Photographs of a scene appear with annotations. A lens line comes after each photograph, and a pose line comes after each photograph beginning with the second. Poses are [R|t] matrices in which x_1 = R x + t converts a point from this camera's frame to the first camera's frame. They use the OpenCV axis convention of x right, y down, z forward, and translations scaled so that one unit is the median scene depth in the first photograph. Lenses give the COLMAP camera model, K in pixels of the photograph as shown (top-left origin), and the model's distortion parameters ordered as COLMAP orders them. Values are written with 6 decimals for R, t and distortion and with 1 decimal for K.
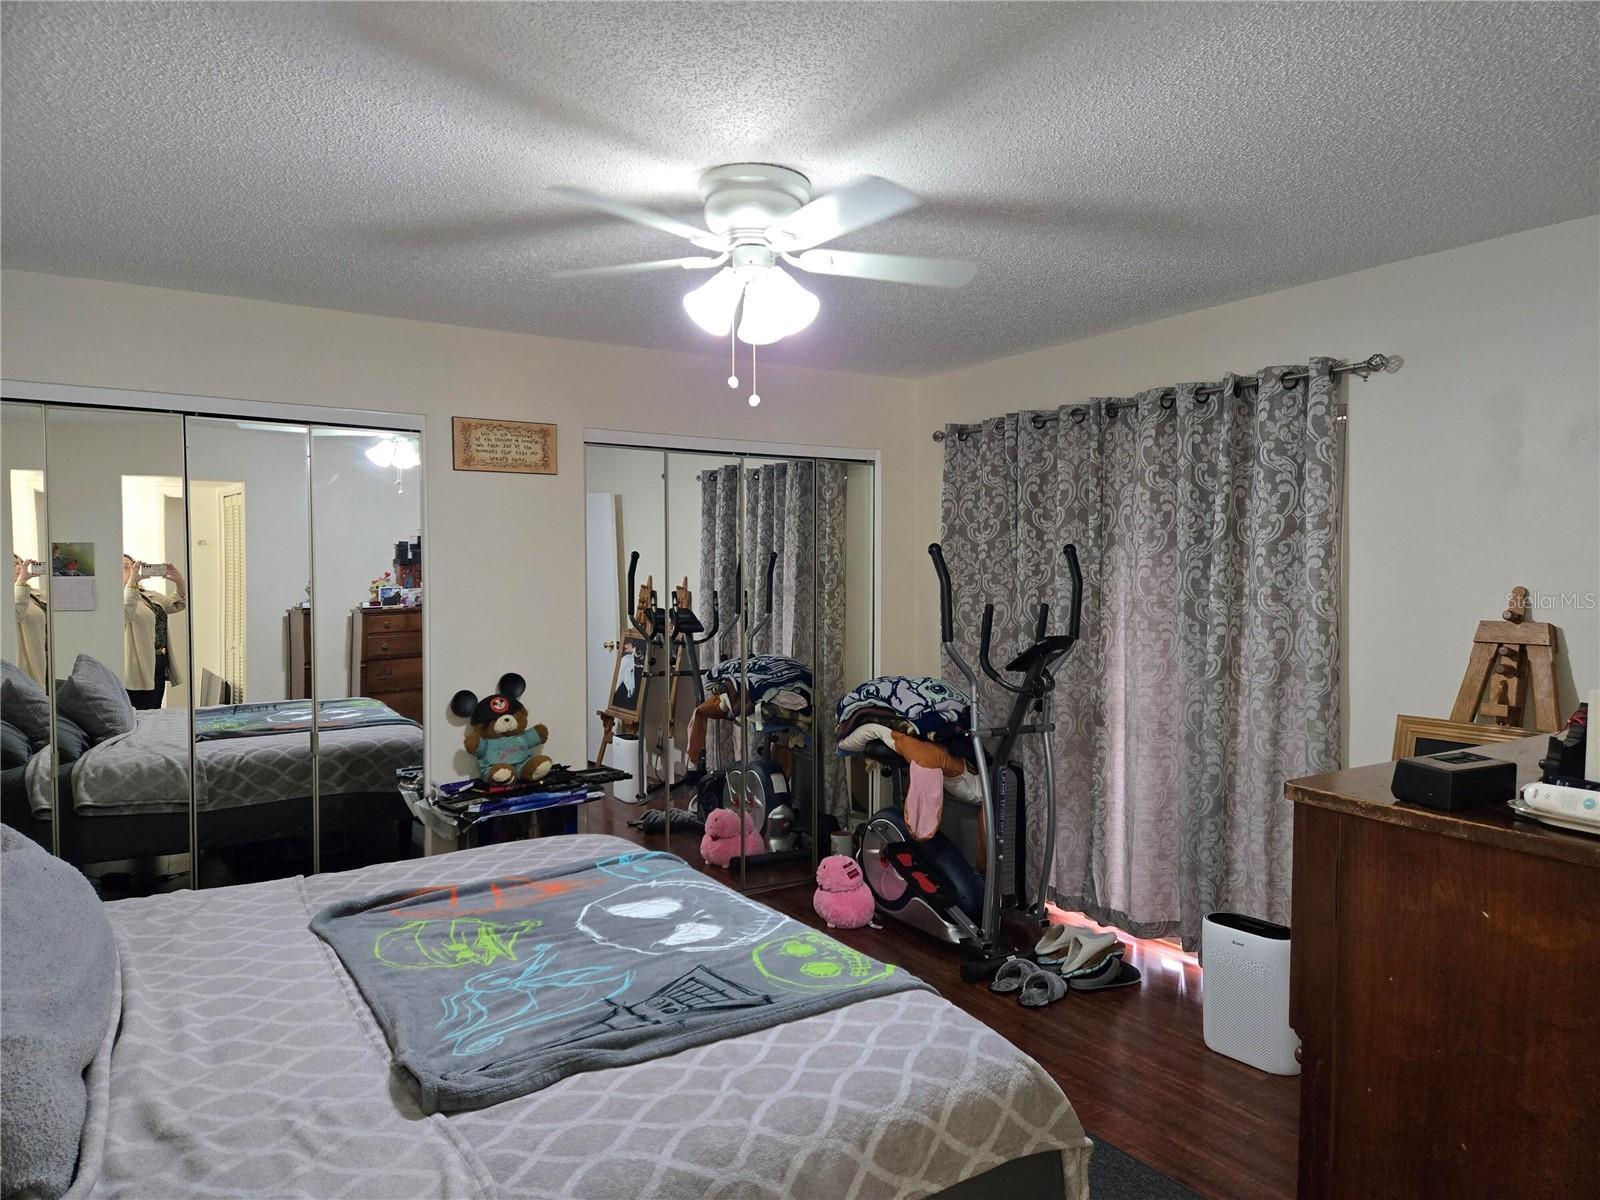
lens RADIAL K [[1061.0, 0, 805.3], [0, 1061.0, 600.3], [0, 0, 1]] dist [0.066585, -0.039339]
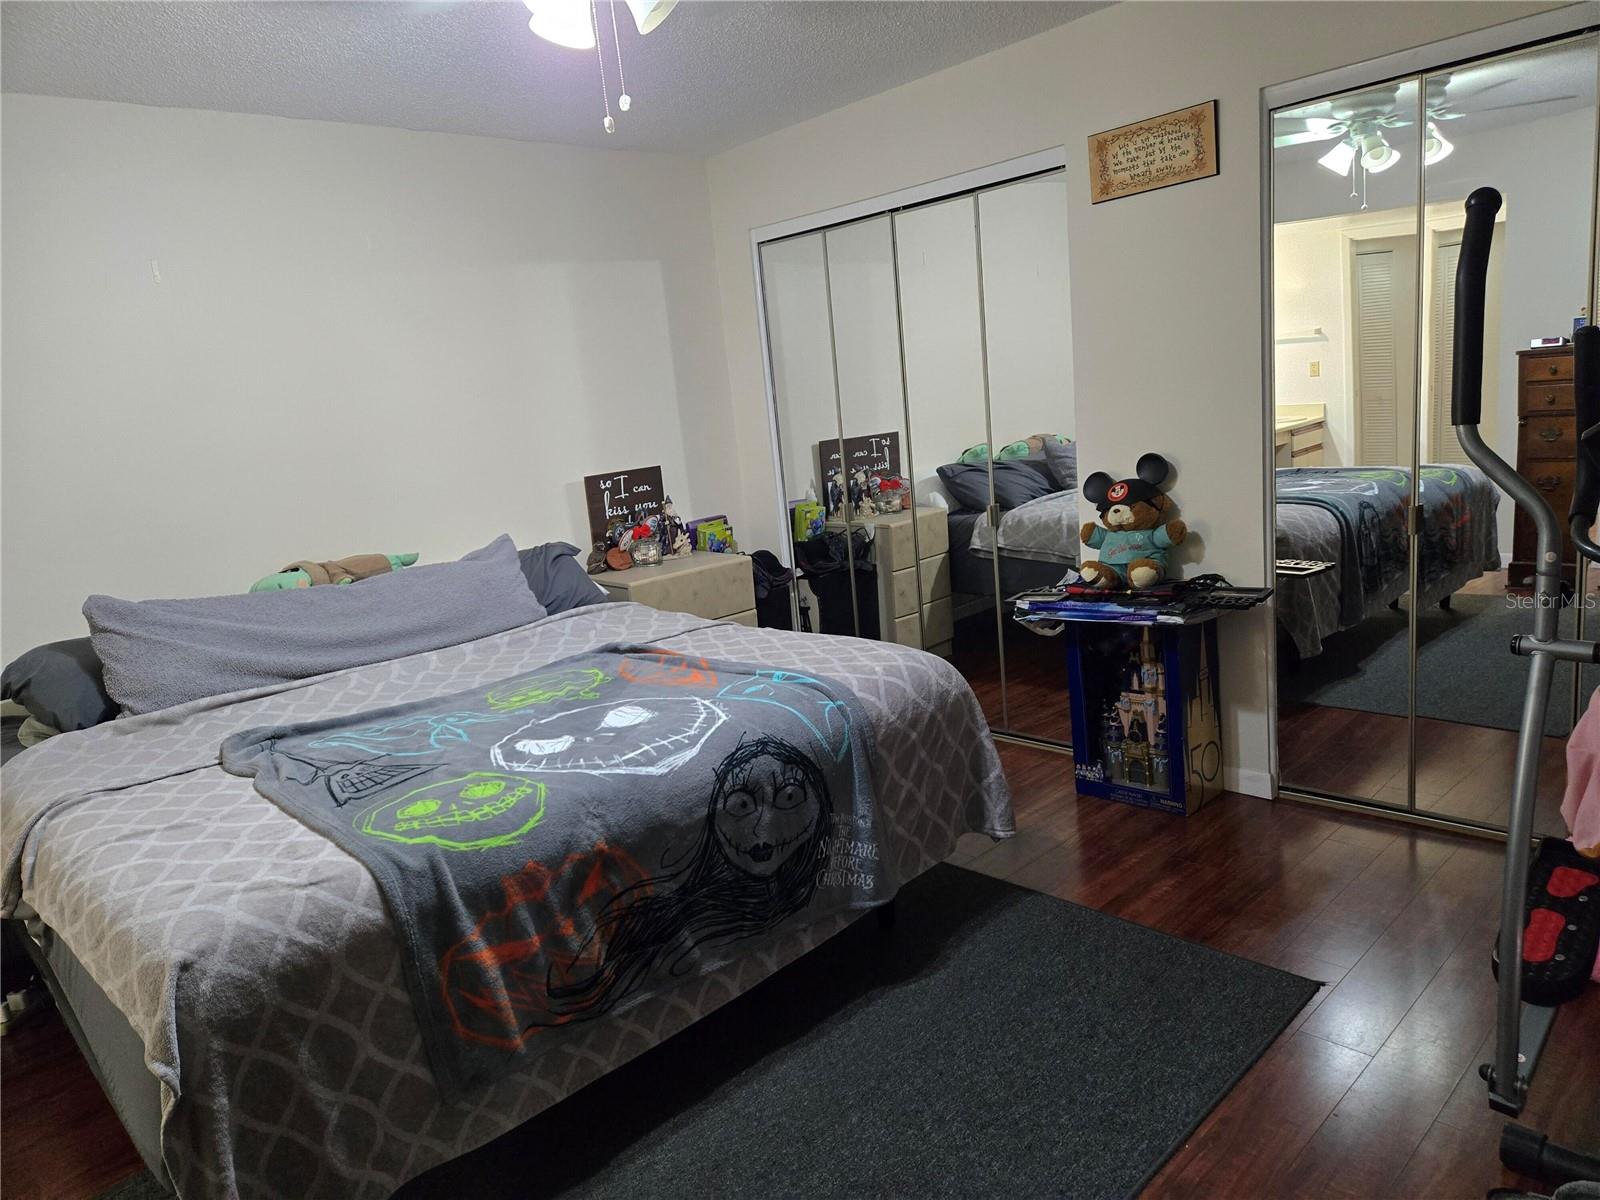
lens RADIAL K [[1061.0, 0, 799.4], [0, 1061.0, 590.0], [0, 0, 1]] dist [0.066585, -0.039339]
pose [[0.172775, 0.166314, -0.970818, 0.821993], [0.070795, 0.980995, 0.180657, 0.008273], [0.982414, -0.099942, 0.157718, 1.029552]]
